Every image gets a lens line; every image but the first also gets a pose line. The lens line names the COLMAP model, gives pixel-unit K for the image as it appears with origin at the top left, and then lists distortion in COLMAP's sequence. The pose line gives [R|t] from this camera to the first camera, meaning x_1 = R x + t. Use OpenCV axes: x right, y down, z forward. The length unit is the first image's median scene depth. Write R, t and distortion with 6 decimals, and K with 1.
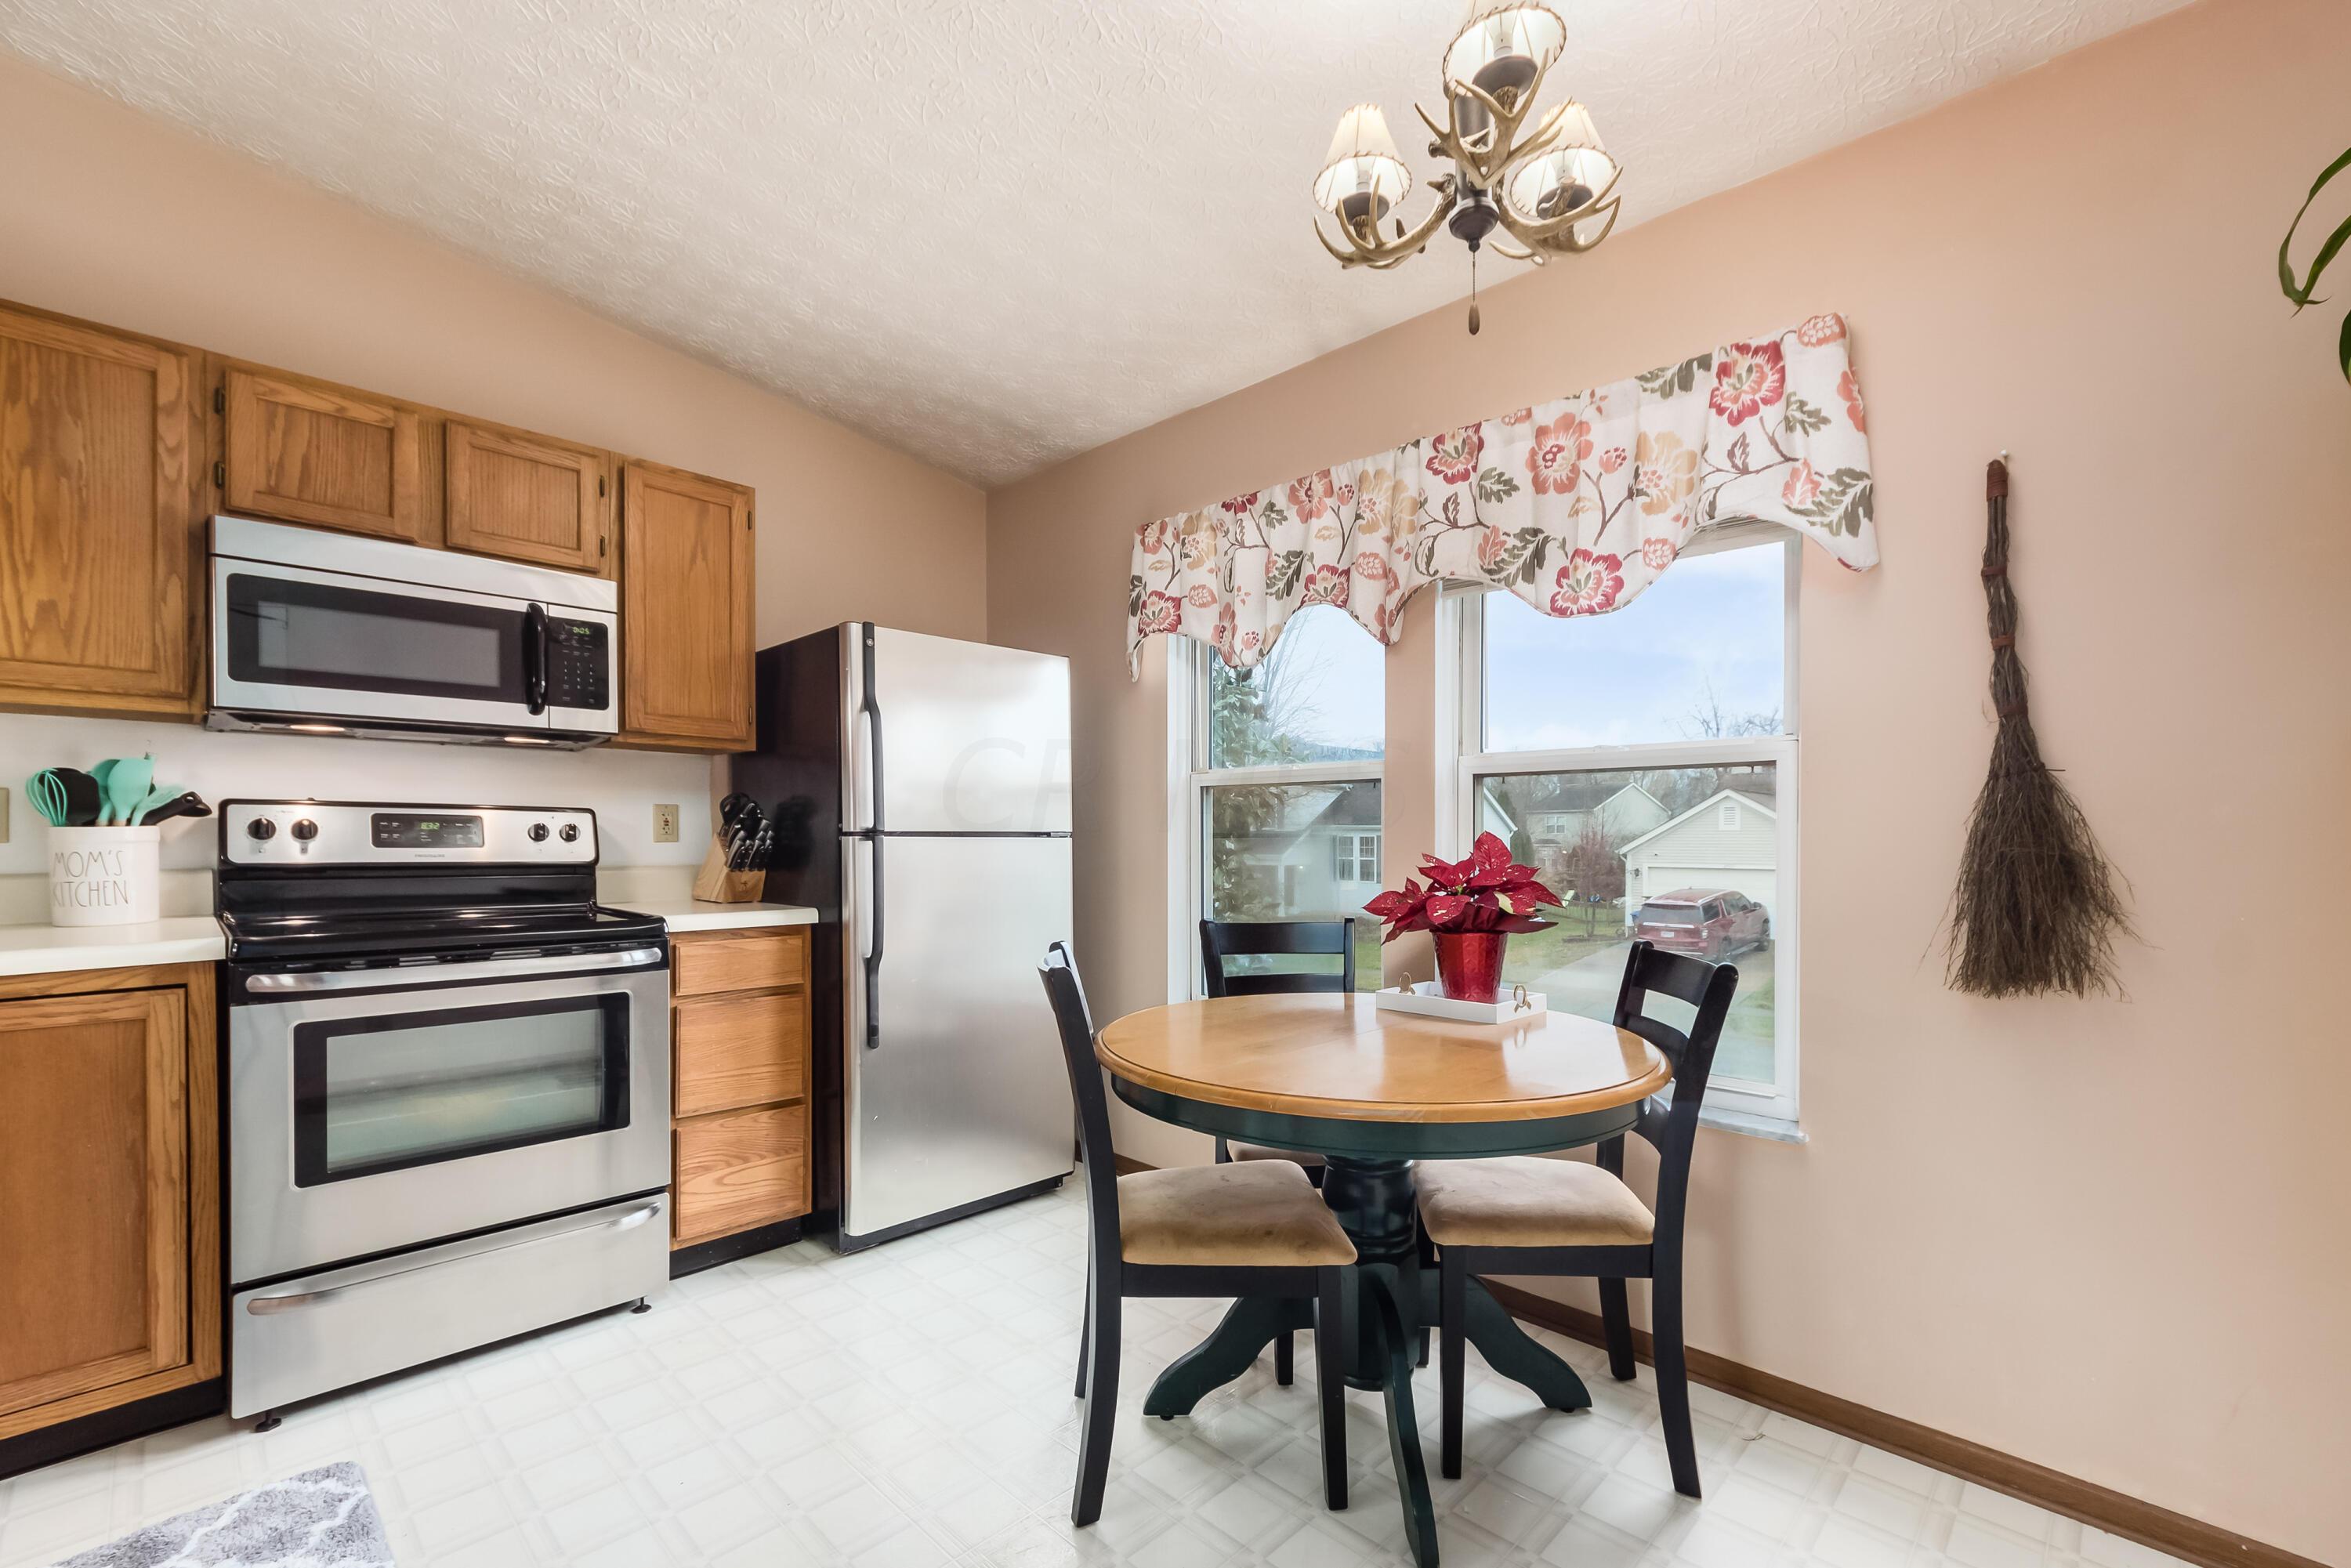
lens RADIAL K [[1028.4, 0, 1222.4], [0, 1028.4, 836.7], [0, 0, 1]] dist [-0.000565, 0.000138]
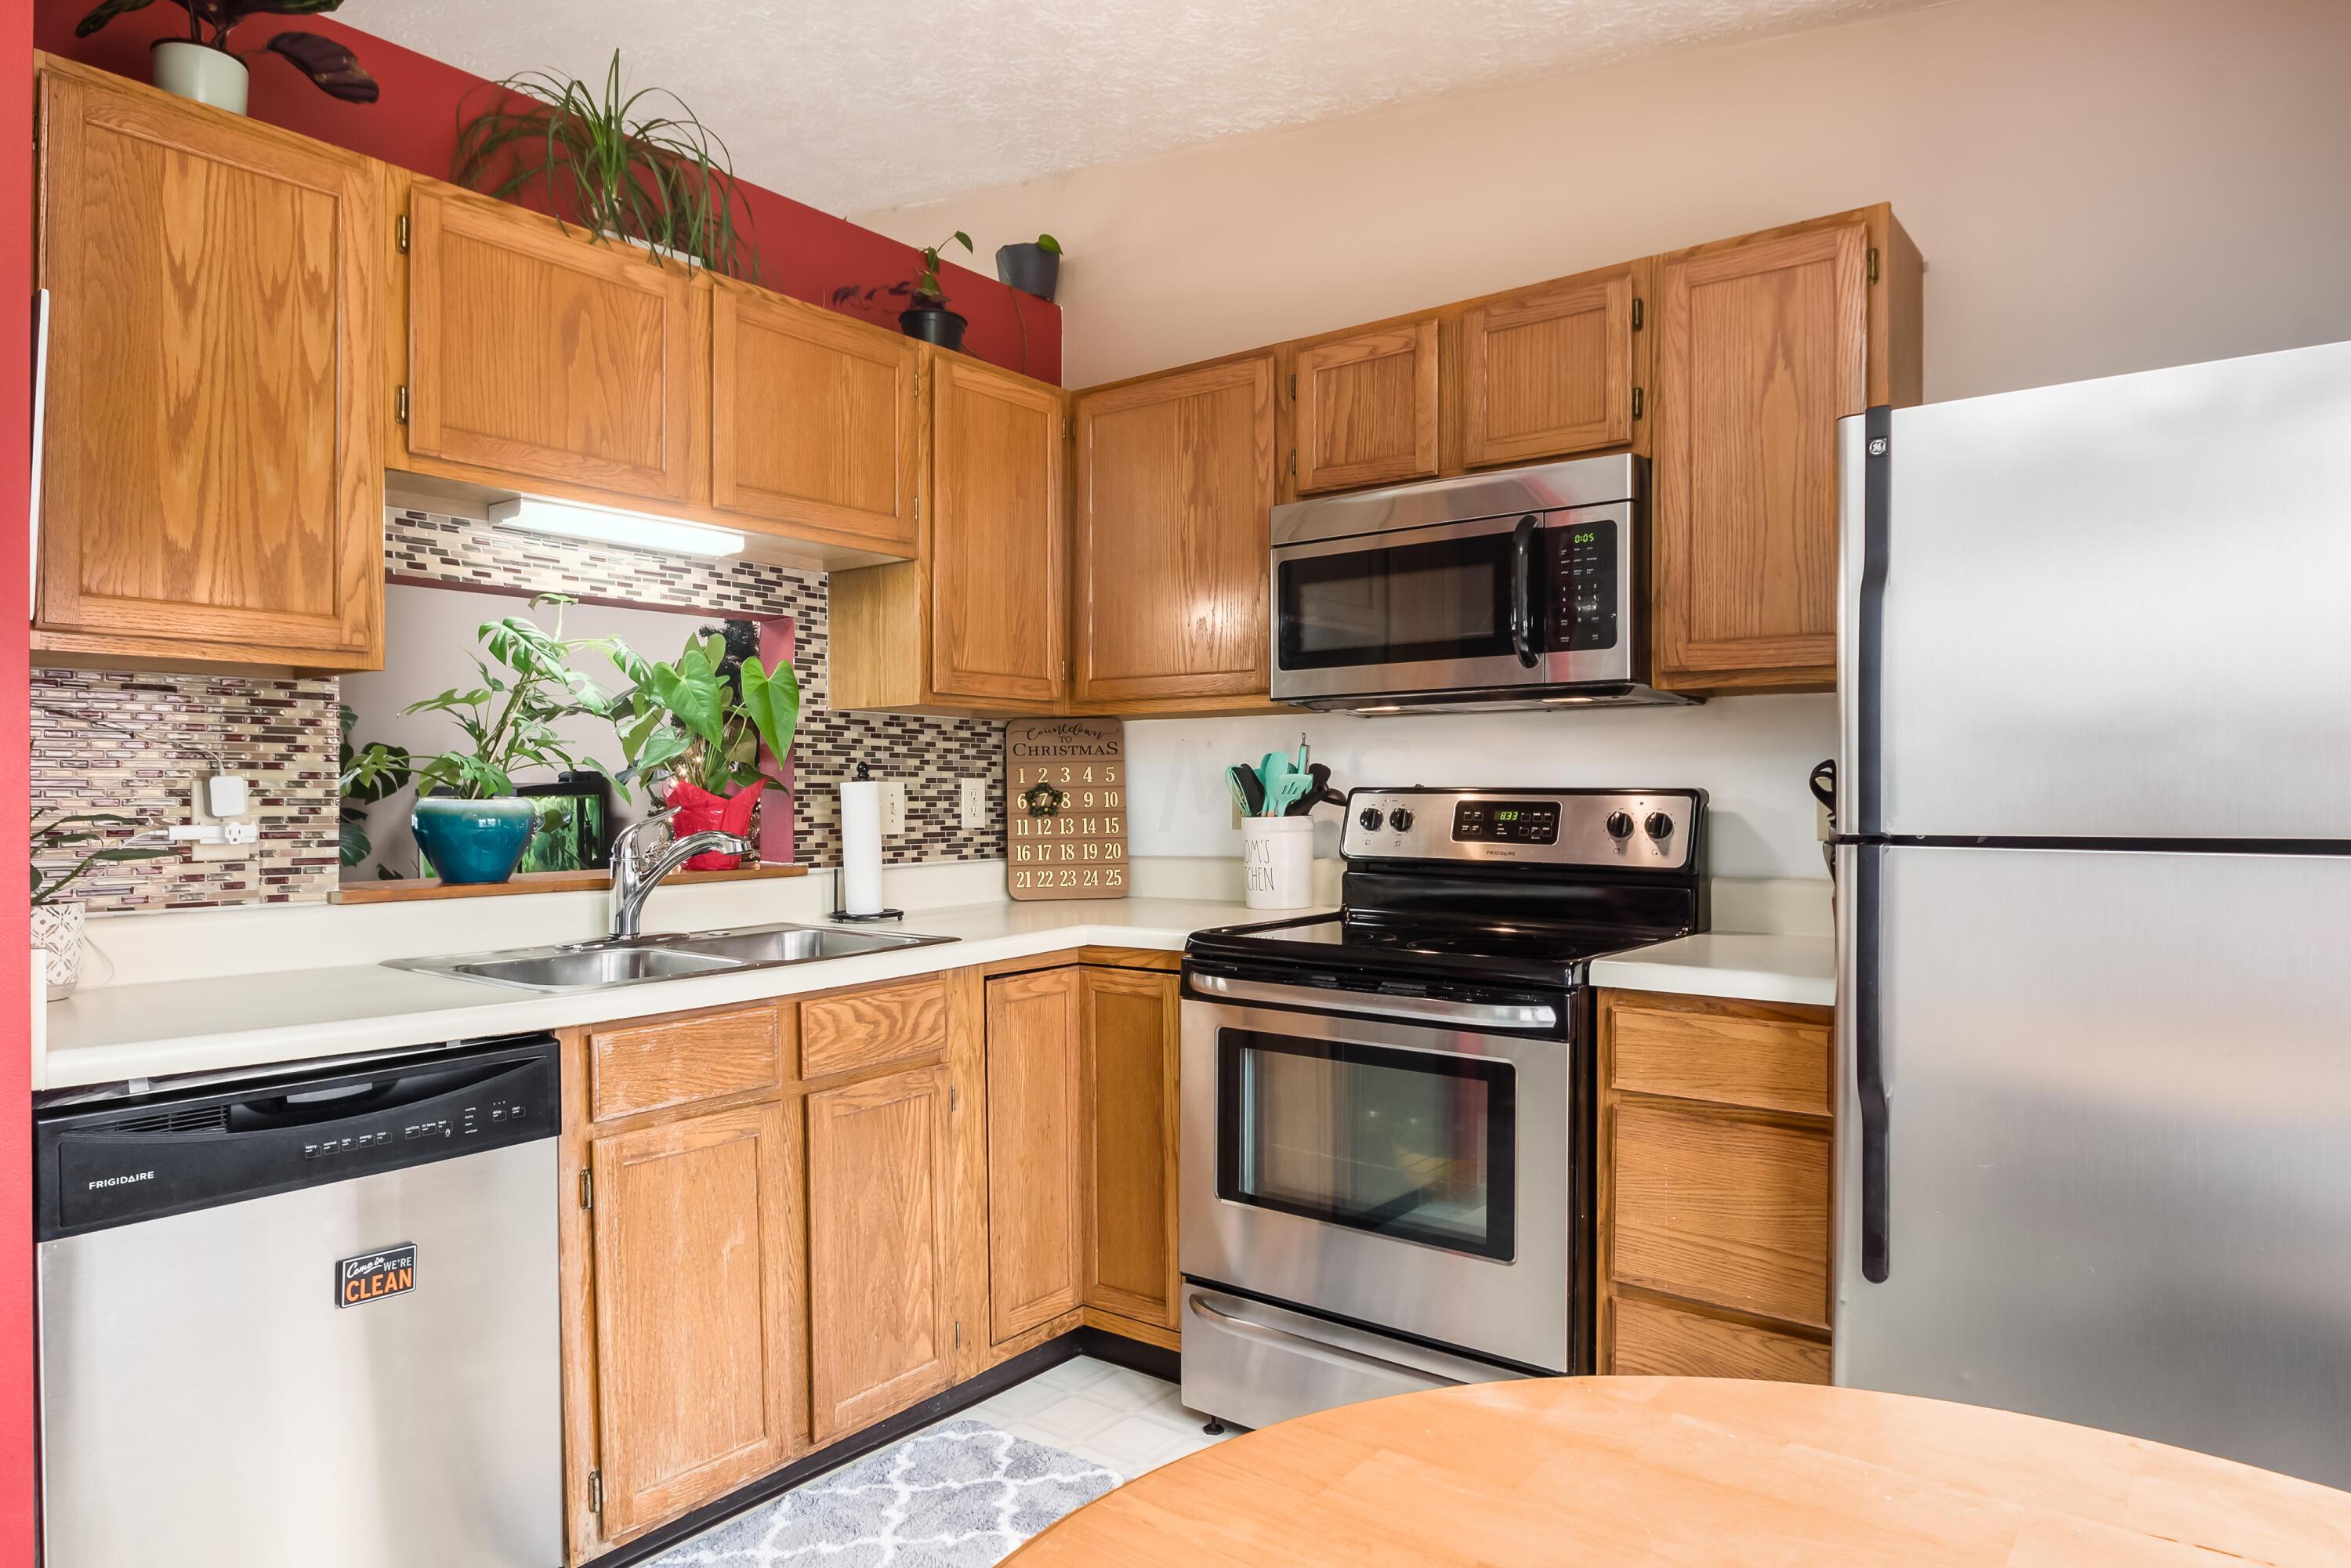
lens RADIAL K [[1418.9, 0, 1116.9], [0, 1418.9, 808.9], [0, 0, 1]] dist [0.003660, 0.000013]
pose [[0.060851, 0.006612, -0.998125, 0.334809], [-0.001119, 0.999978, 0.006556, -0.024011], [0.998146, 0.000718, 0.060857, 0.656608]]
